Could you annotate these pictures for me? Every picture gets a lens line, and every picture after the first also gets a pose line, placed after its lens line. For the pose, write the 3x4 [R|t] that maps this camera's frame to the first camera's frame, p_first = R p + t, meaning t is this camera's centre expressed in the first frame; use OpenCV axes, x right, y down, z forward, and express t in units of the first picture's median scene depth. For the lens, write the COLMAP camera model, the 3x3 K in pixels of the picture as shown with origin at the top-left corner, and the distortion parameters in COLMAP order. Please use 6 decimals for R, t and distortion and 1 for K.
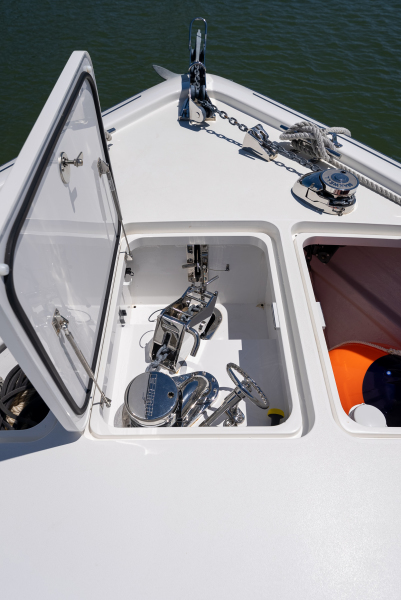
lens RADIAL K [[395.8, 0, 200.5], [0, 395.8, 300.0], [0, 0, 1]] dist [-0.004509, 0.000054]
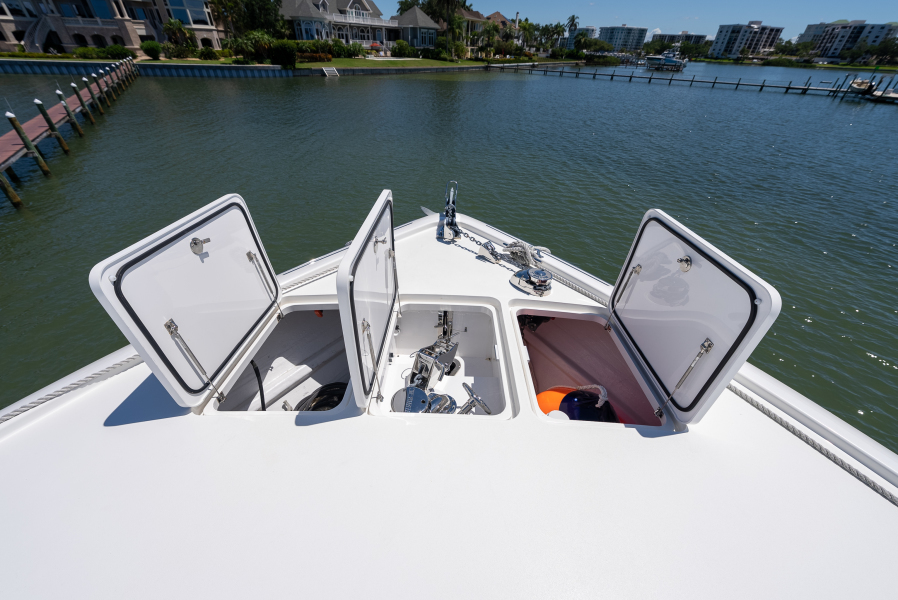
lens RADIAL K [[327.1, 0, 449.0], [0, 327.1, 300.0], [0, 0, 1]] dist [0.000126, 0.000000]
pose [[0.998752, 0.049522, 0.006460, -0.005955], [-0.045831, 0.960242, -0.275380, 0.158368], [-0.019840, 0.274741, 0.961314, -0.190340]]
